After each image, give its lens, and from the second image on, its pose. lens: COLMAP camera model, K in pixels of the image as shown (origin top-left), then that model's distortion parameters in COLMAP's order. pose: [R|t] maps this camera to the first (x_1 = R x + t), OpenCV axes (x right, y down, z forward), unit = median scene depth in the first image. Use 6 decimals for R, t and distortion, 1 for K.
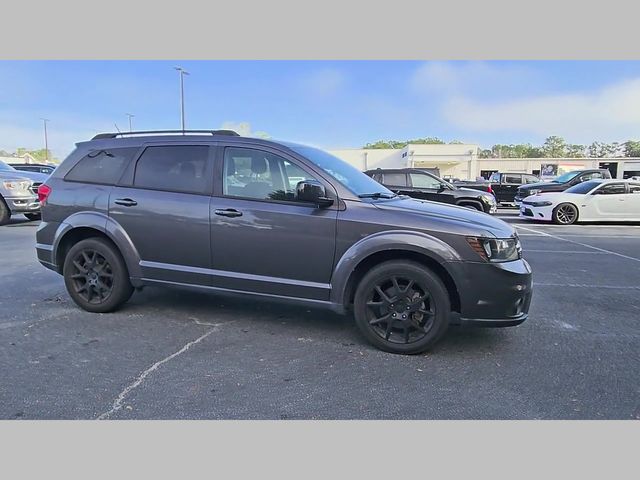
lens RADIAL K [[434.6, 0, 310.2], [0, 434.6, 239.0], [0, 0, 1]] dist [0.004714, -0.004668]
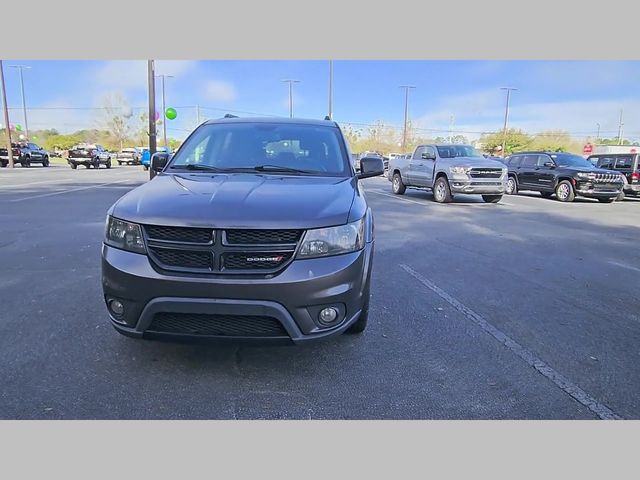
lens RADIAL K [[434.6, 0, 310.2], [0, 434.6, 239.0], [0, 0, 1]] dist [0.004714, -0.004668]
pose [[0.262836, 0.160625, -0.951376, 1.049643], [-0.142071, 0.981740, 0.126502, -0.093649], [0.954323, 0.101913, 0.280857, 0.896201]]
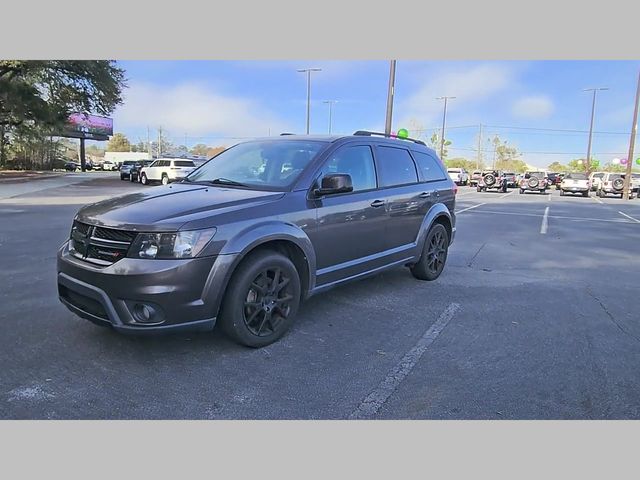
lens RADIAL K [[434.6, 0, 310.2], [0, 434.6, 239.0], [0, 0, 1]] dist [0.004714, -0.004668]
pose [[-0.367388, 0.112487, -0.923240, 1.005959], [-0.160772, 0.970035, 0.182165, -0.188560], [0.916067, 0.215357, -0.338295, 1.548665]]
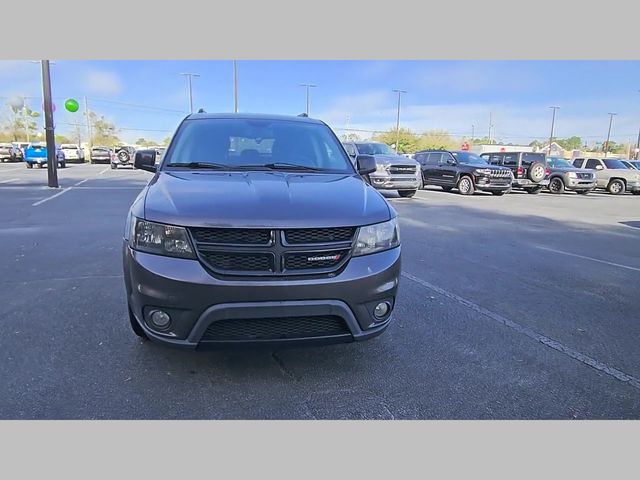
lens RADIAL K [[434.6, 0, 310.2], [0, 434.6, 239.0], [0, 0, 1]] dist [0.004714, -0.004668]
pose [[0.473782, 0.152133, -0.867402, 0.969934], [-0.128781, 0.986346, 0.102653, -0.065829], [0.871175, 0.063070, 0.486905, 0.700182]]
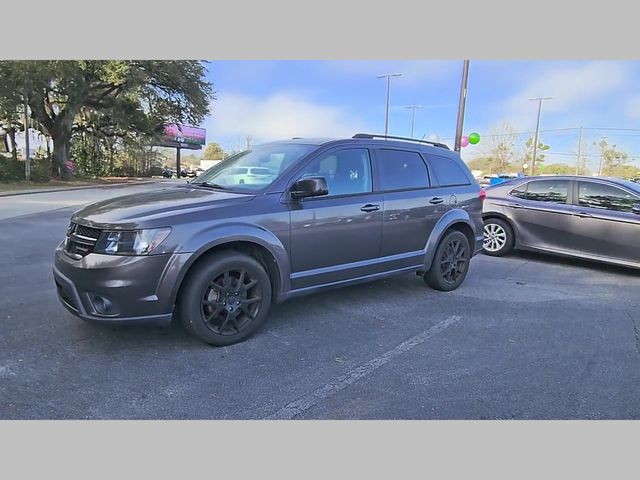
lens RADIAL K [[434.6, 0, 310.2], [0, 434.6, 239.0], [0, 0, 1]] dist [0.004714, -0.004668]
pose [[-0.538267, 0.086196, -0.838355, 0.902910], [-0.151950, 0.968528, 0.197140, -0.215188], [0.828963, 0.233502, -0.508230, 1.740851]]
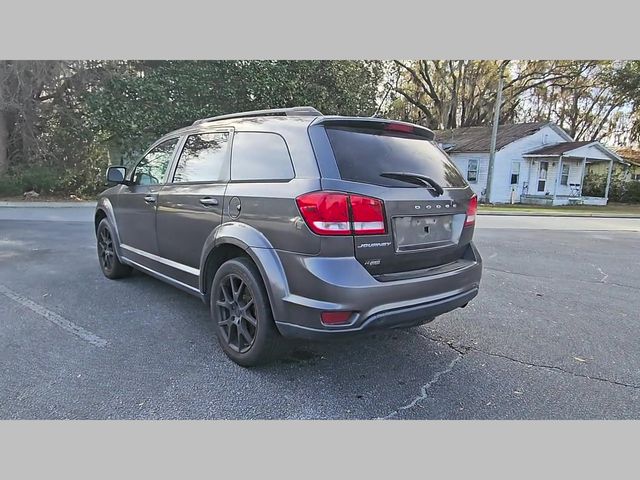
lens RADIAL K [[433.5, 0, 311.9], [0, 433.5, 238.0], [0, 0, 1]] dist [0.006481, 0.001997]
pose [[-0.859852, -0.124190, 0.495209, -0.823653], [0.012466, 0.964567, 0.263543, -0.274912], [-0.510392, 0.232781, -0.827836, 1.964700]]
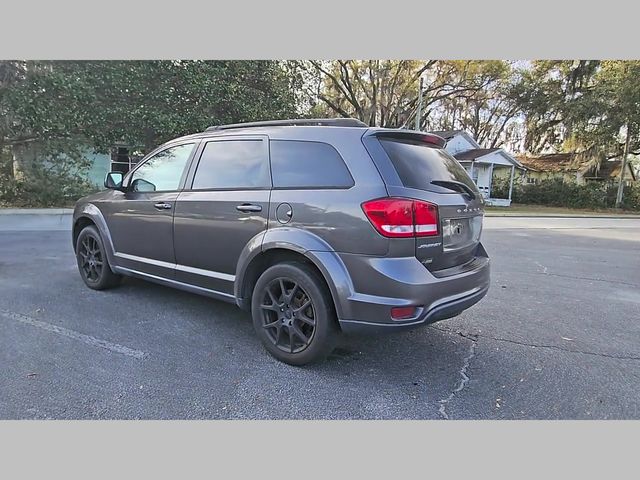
lens RADIAL K [[434.6, 0, 310.2], [0, 434.6, 239.0], [0, 0, 1]] dist [0.004714, -0.004668]
pose [[-0.938409, -0.098447, 0.331205, -0.647039], [-0.010168, 0.966005, 0.258324, -0.286869], [-0.345377, 0.239045, -0.907509, 2.096378]]
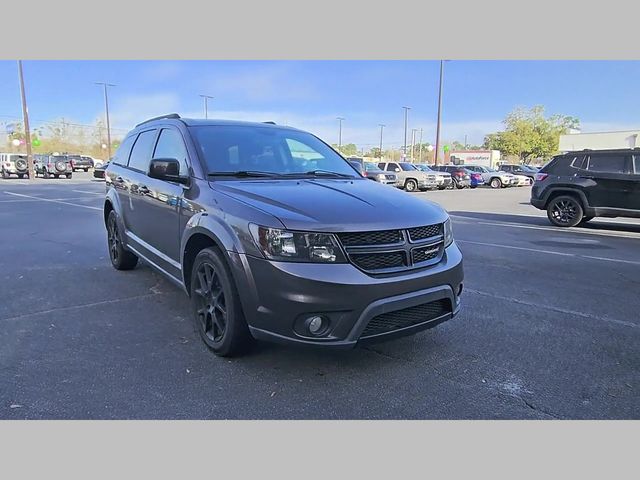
lens RADIAL K [[434.6, 0, 310.2], [0, 434.6, 239.0], [0, 0, 1]] dist [0.004714, -0.004668]
pose [[0.805452, 0.088647, -0.585994, 0.717407], [-0.075632, 0.996041, 0.046721, -0.018524], [0.587816, 0.006688, 0.808967, 0.328354]]
